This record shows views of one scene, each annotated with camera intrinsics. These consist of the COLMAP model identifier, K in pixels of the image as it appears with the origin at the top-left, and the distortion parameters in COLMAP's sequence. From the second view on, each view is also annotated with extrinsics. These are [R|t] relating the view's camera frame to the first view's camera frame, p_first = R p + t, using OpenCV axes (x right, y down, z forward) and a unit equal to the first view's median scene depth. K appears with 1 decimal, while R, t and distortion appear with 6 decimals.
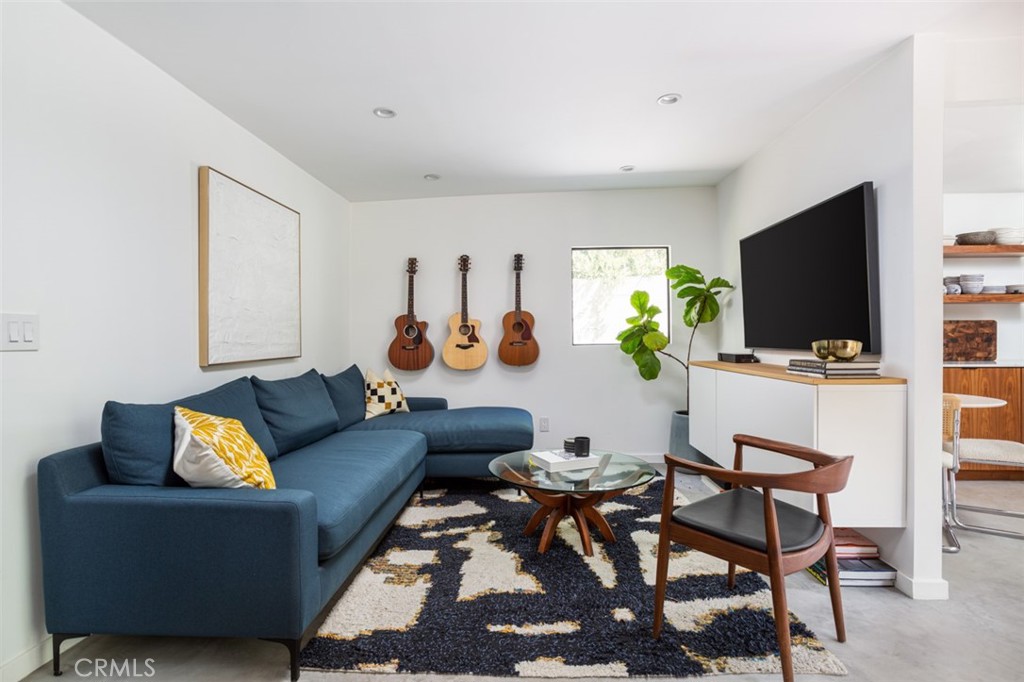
lens RADIAL K [[524.6, 0, 538.1], [0, 524.6, 341.9], [0, 0, 1]] dist [-0.033804, 0.019601]
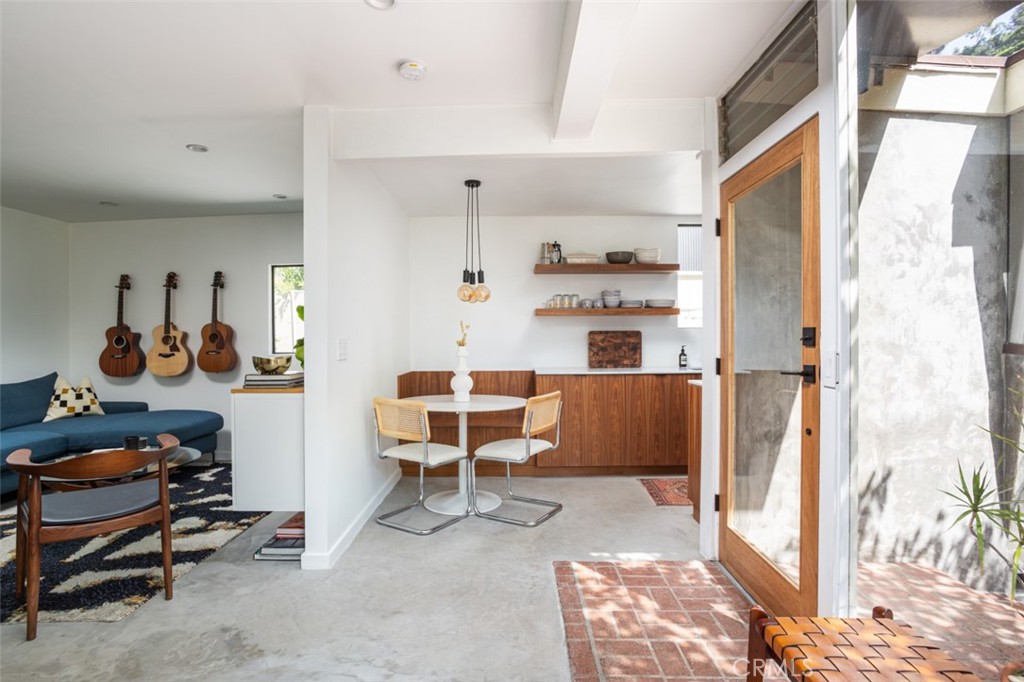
lens RADIAL K [[524.6, 0, 560.6], [0, 524.6, 352.4], [0, 0, 1]] dist [-0.033804, 0.019601]
pose [[0.999782, -0.002220, 0.020753, 0.710576], [0.001803, 0.999797, 0.020071, -0.019381], [-0.020794, -0.020029, 0.999583, -0.119051]]
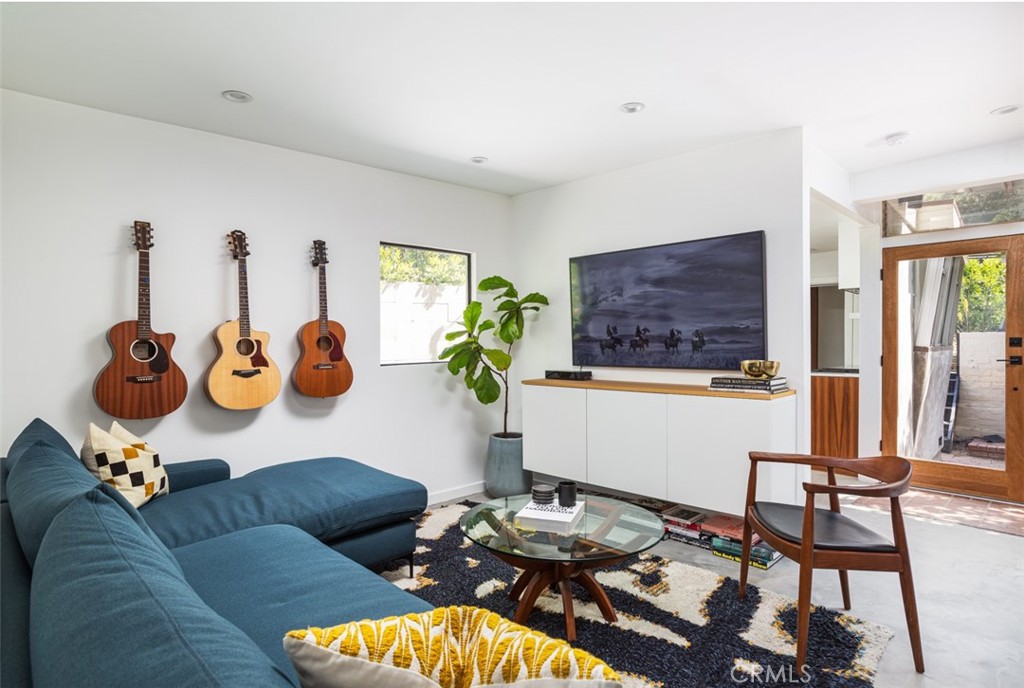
lens RADIAL K [[536.9, 0, 511.5], [0, 536.9, 346.6], [0, 0, 1]] dist [-0.025114, 0.008279]
pose [[0.689826, -0.003897, 0.723964, -0.411524], [0.006766, 0.999977, -0.001065, -0.022303], [-0.723943, 0.005633, 0.689836, 0.333922]]
